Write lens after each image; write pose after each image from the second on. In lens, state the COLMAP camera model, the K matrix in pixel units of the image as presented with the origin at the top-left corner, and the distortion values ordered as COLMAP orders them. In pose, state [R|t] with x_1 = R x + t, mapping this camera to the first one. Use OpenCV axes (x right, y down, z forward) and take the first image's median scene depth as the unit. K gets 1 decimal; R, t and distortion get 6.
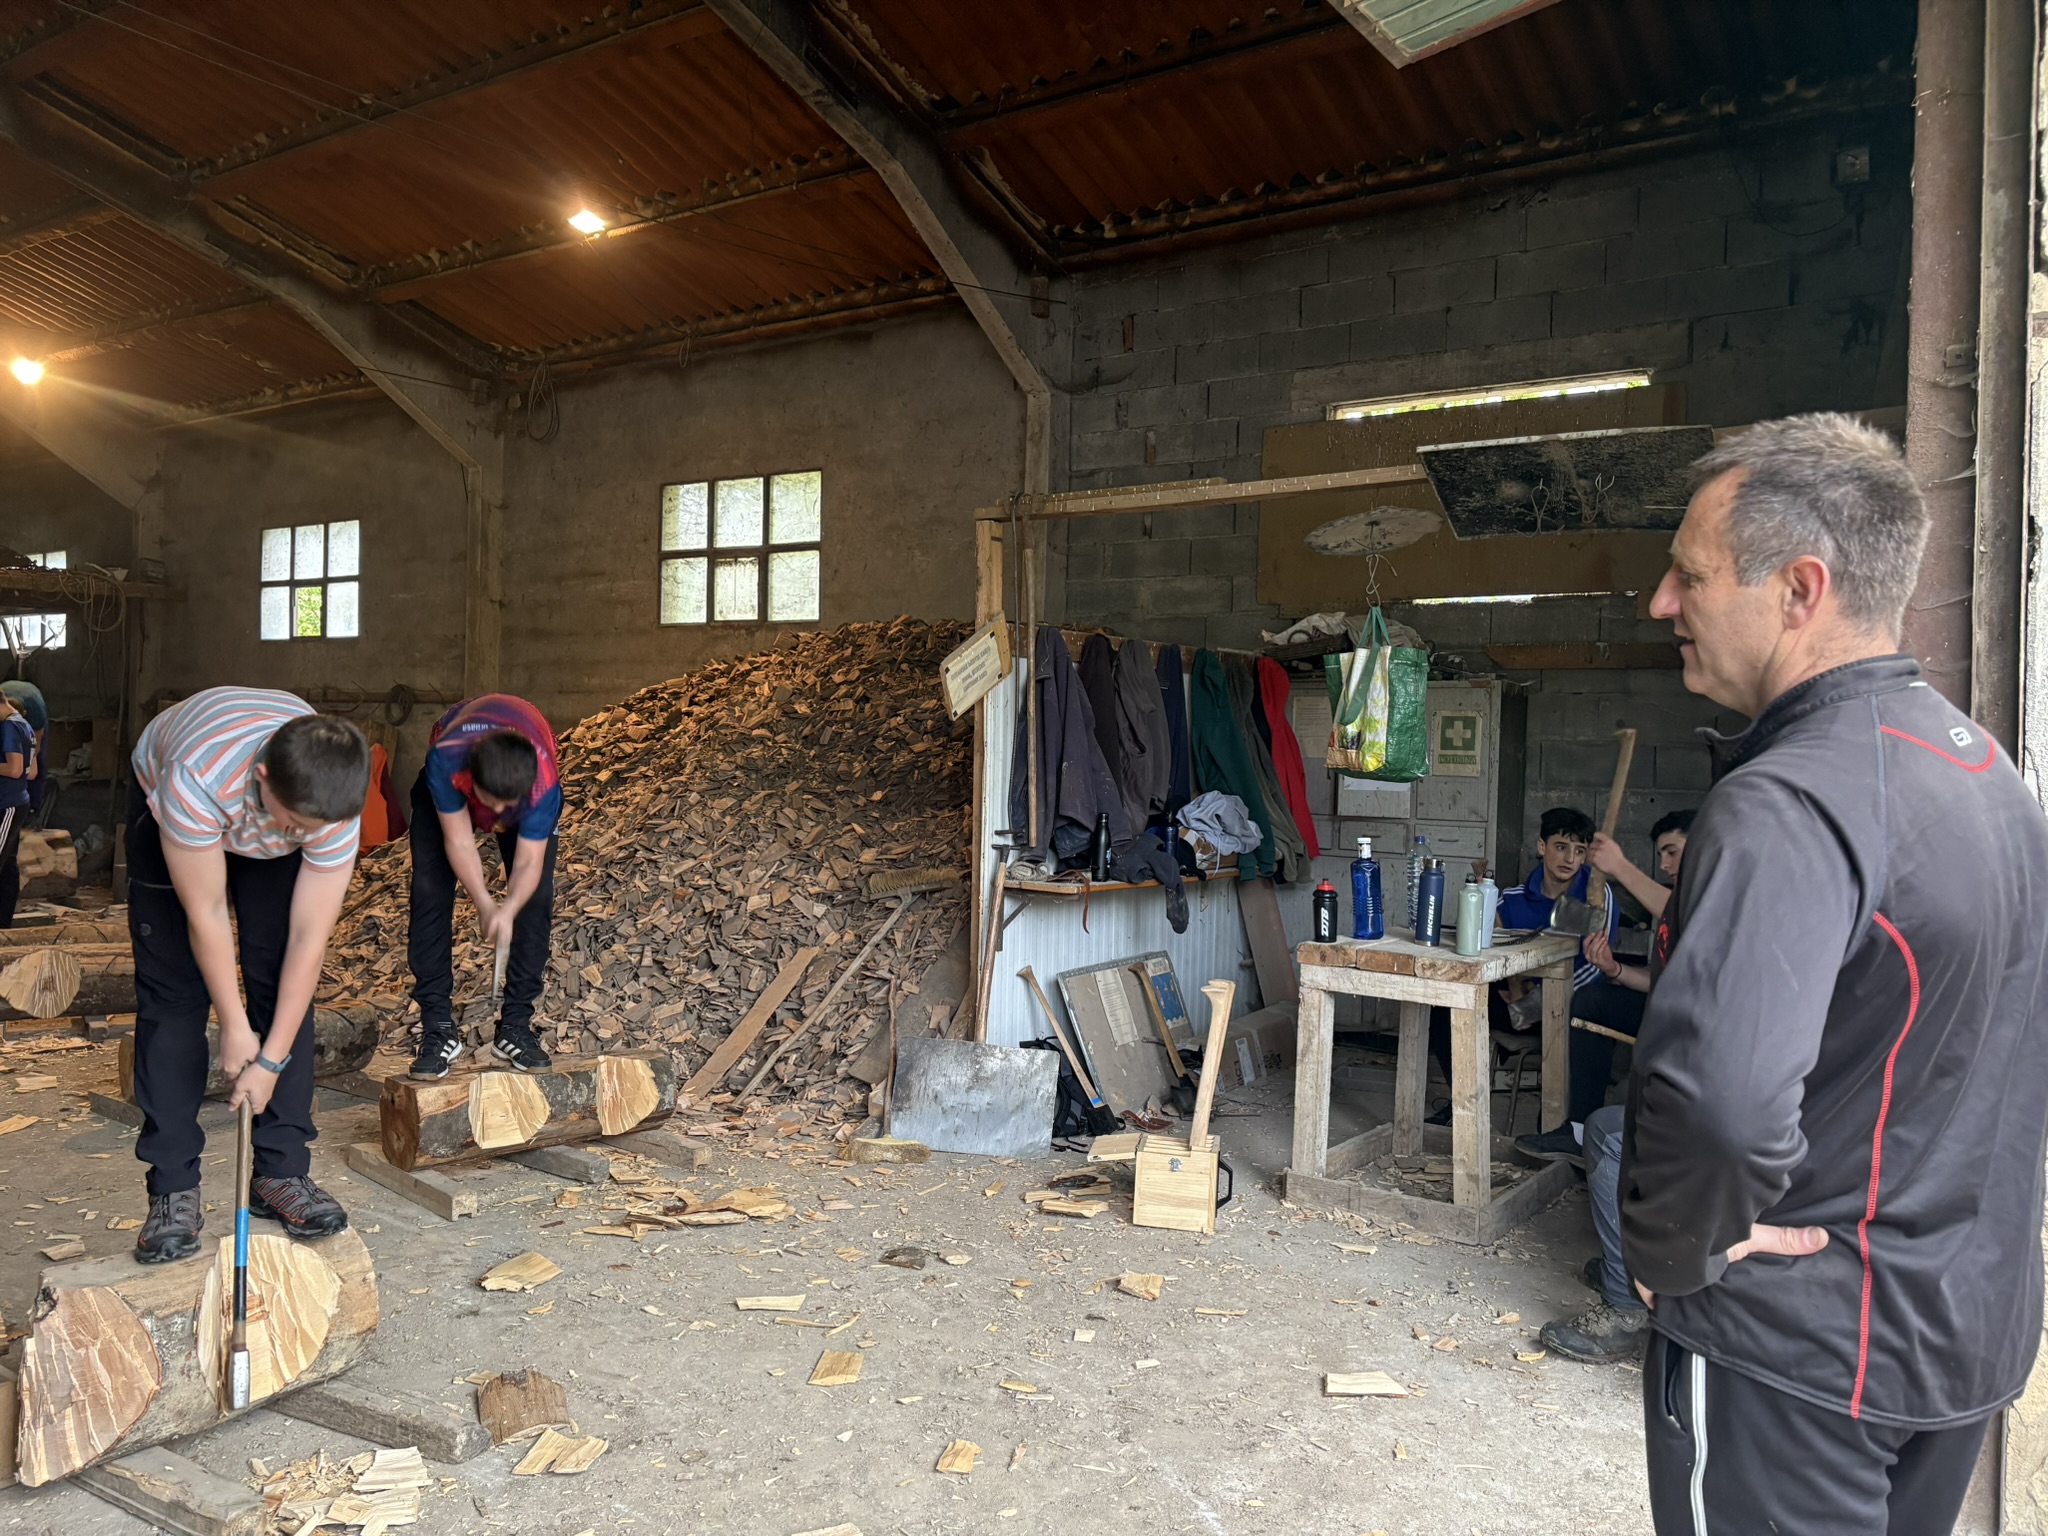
lens RADIAL K [[1542.9, 0, 1022.9], [0, 1542.9, 764.2], [0, 0, 1]] dist [0.055403, -0.055980]
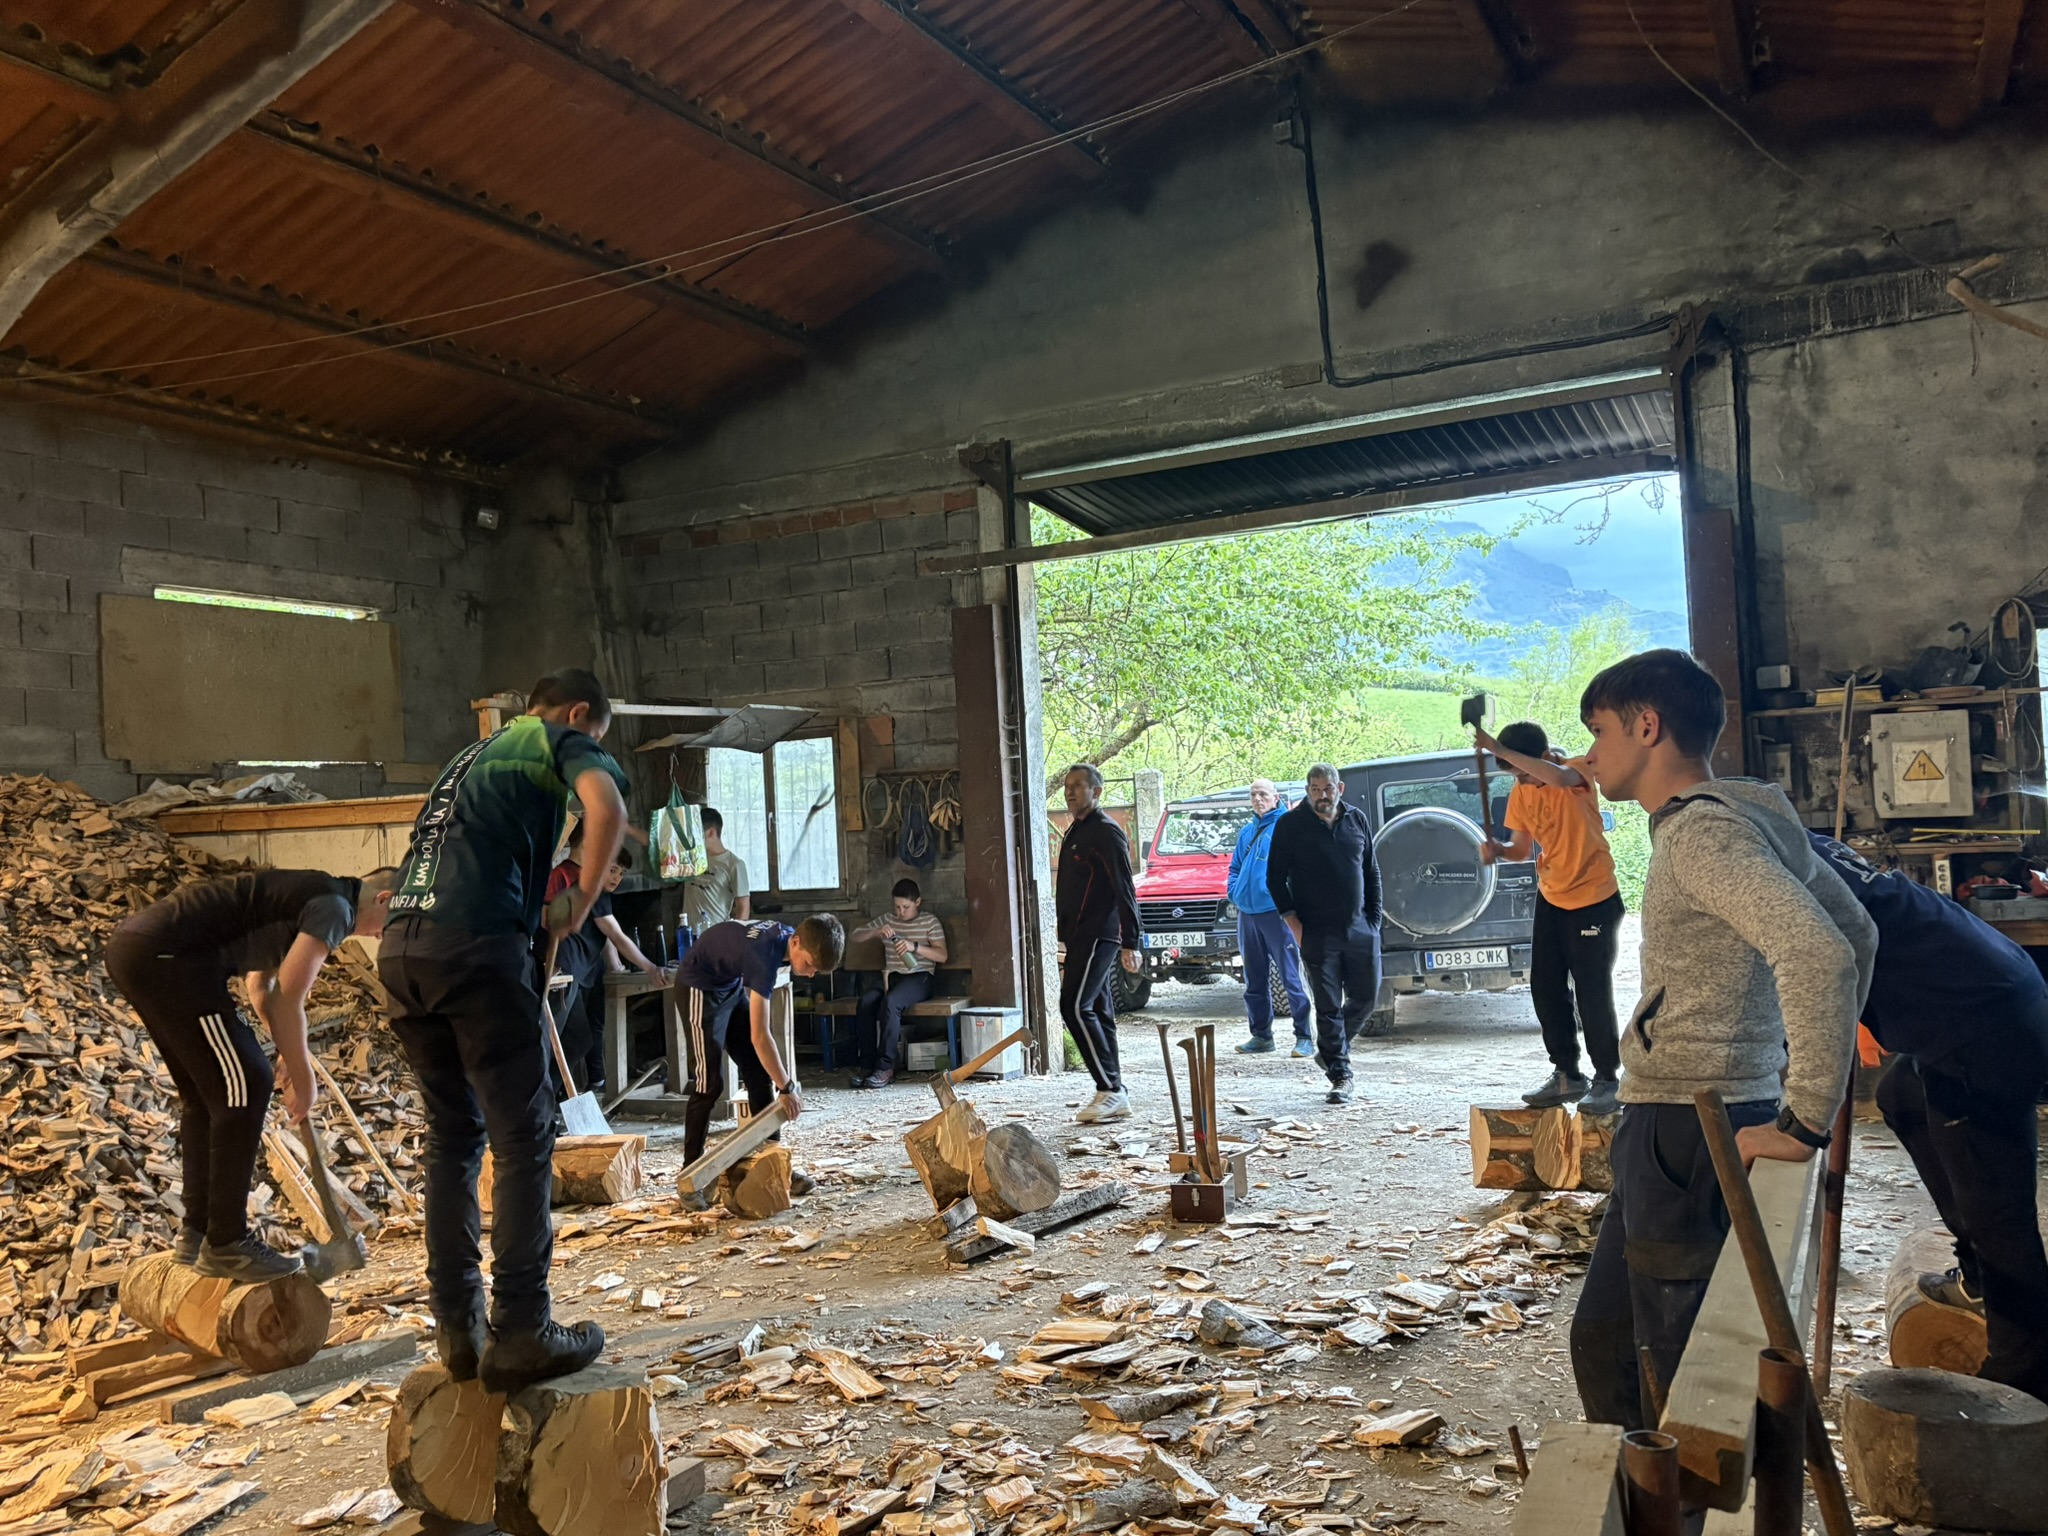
lens RADIAL K [[1667.1, 0, 1018.5], [0, 1667.1, 779.5], [0, 0, 1]] dist [0.067306, -0.072813]
pose [[-0.128330, 0.007339, 0.991704, -0.986732], [0.062101, 0.998070, 0.000650, -0.048324], [-0.989785, 0.061669, -0.128538, 0.498865]]
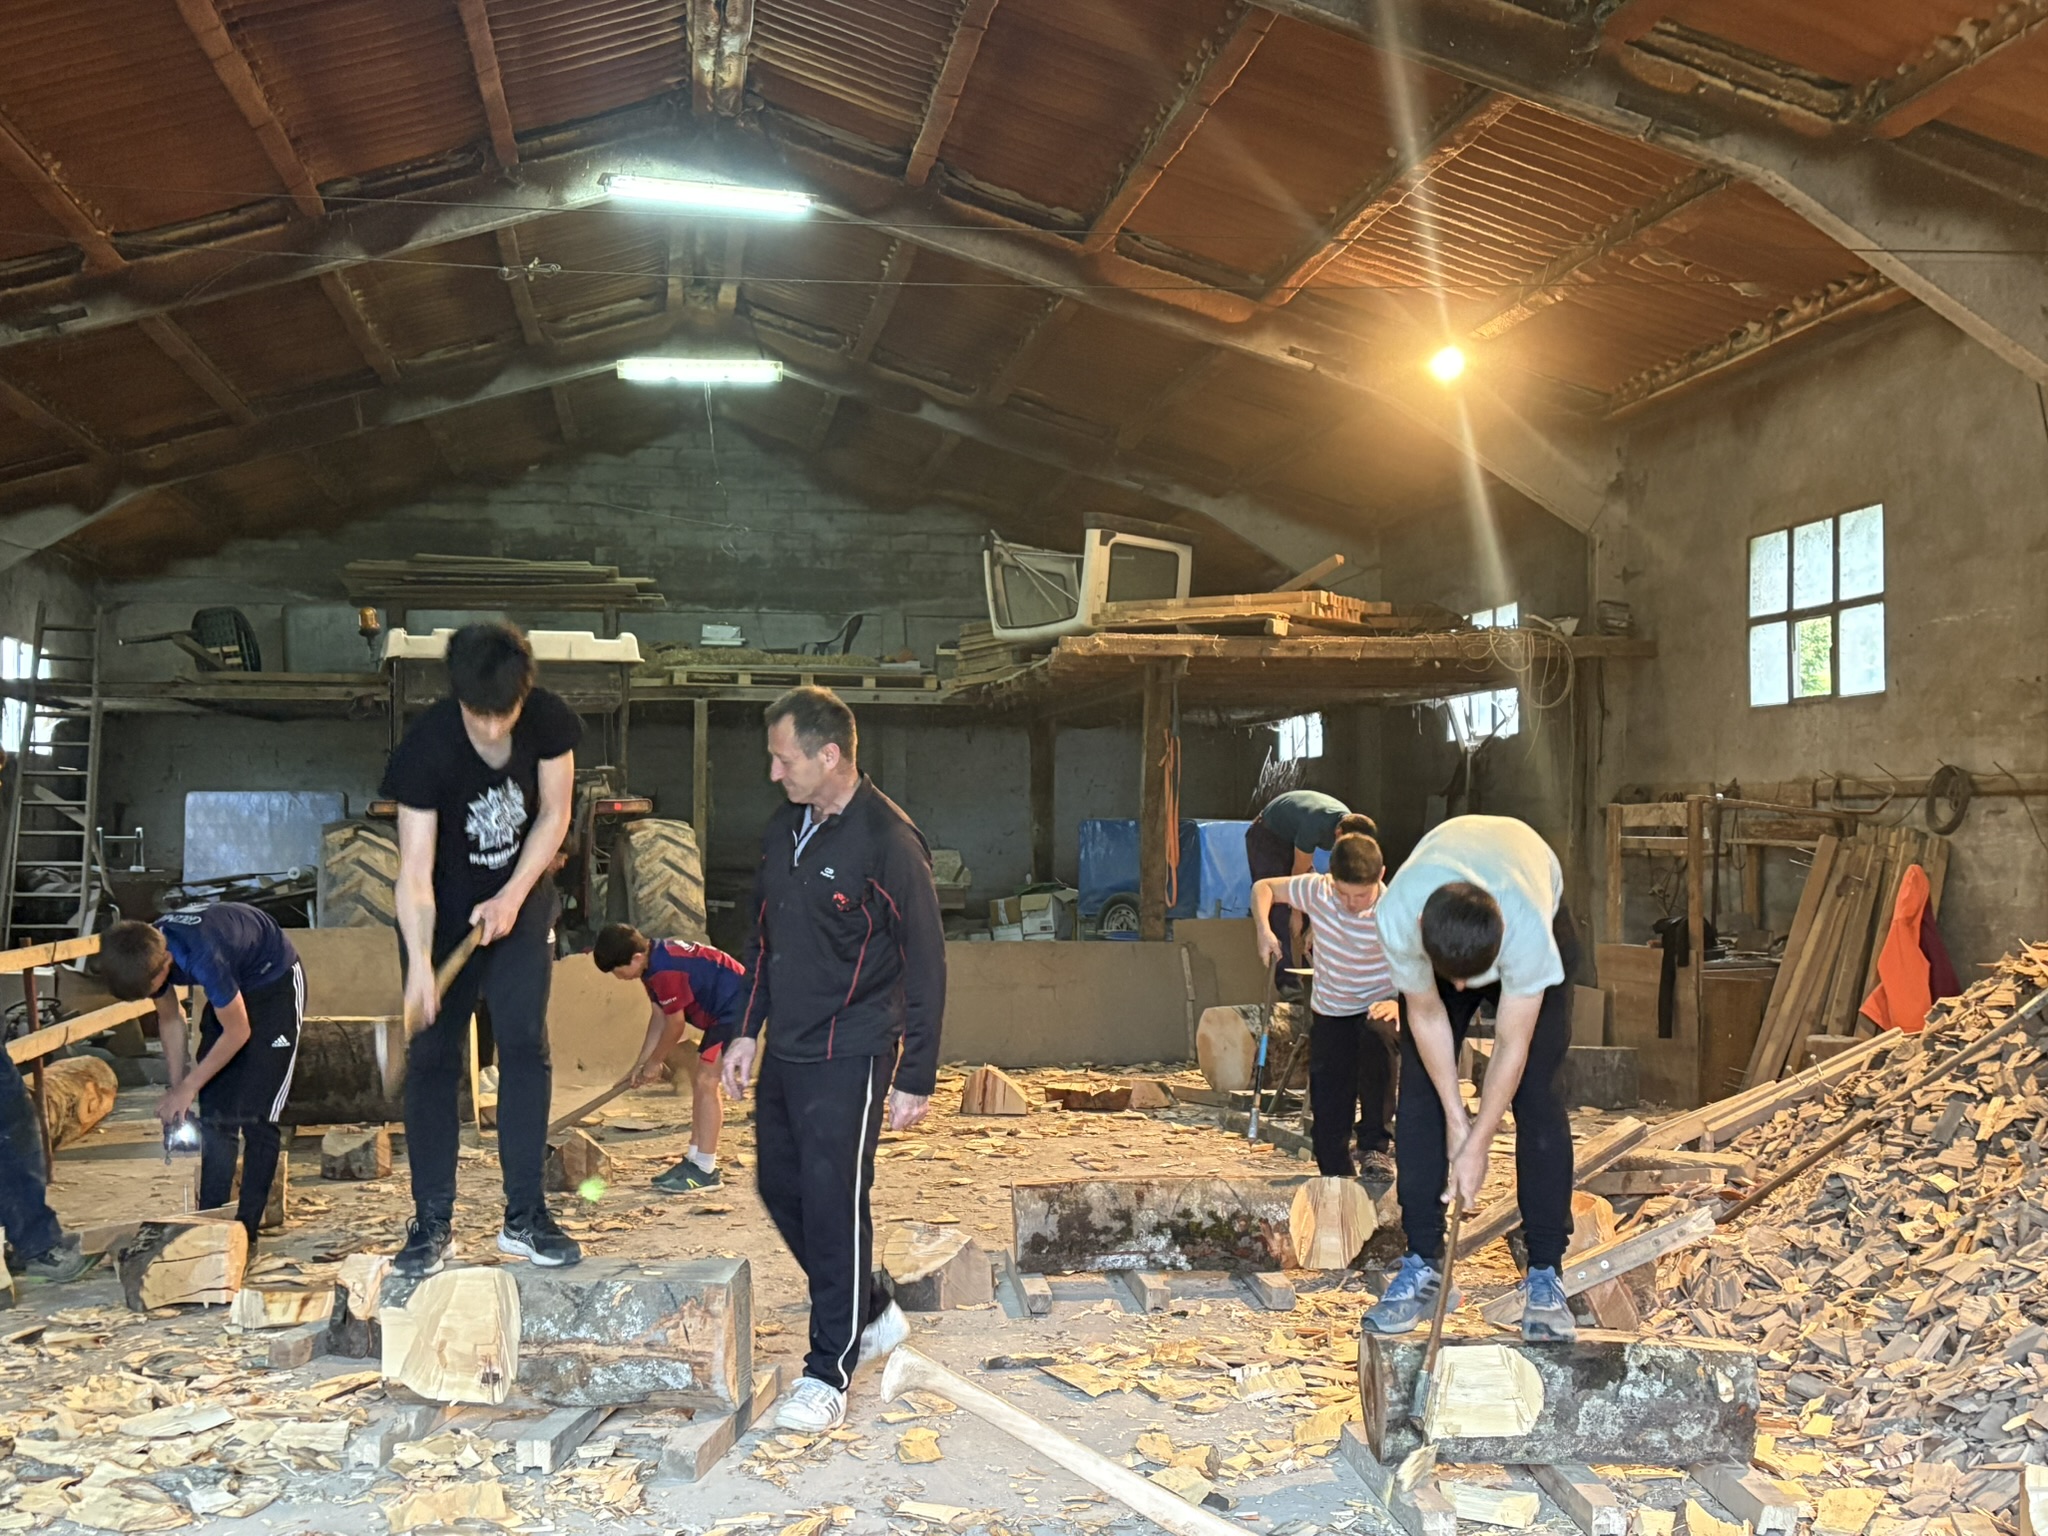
lens RADIAL K [[2276.8, 0, 1027.2], [0, 2276.8, 775.9], [0, 0, 1]] dist [0.064255, 0.000000]
pose [[0.690743, -0.038994, -0.722048, -0.007541], [0.005311, 0.998792, -0.048859, -0.008504], [0.723081, 0.029914, 0.690116, 0.182875]]
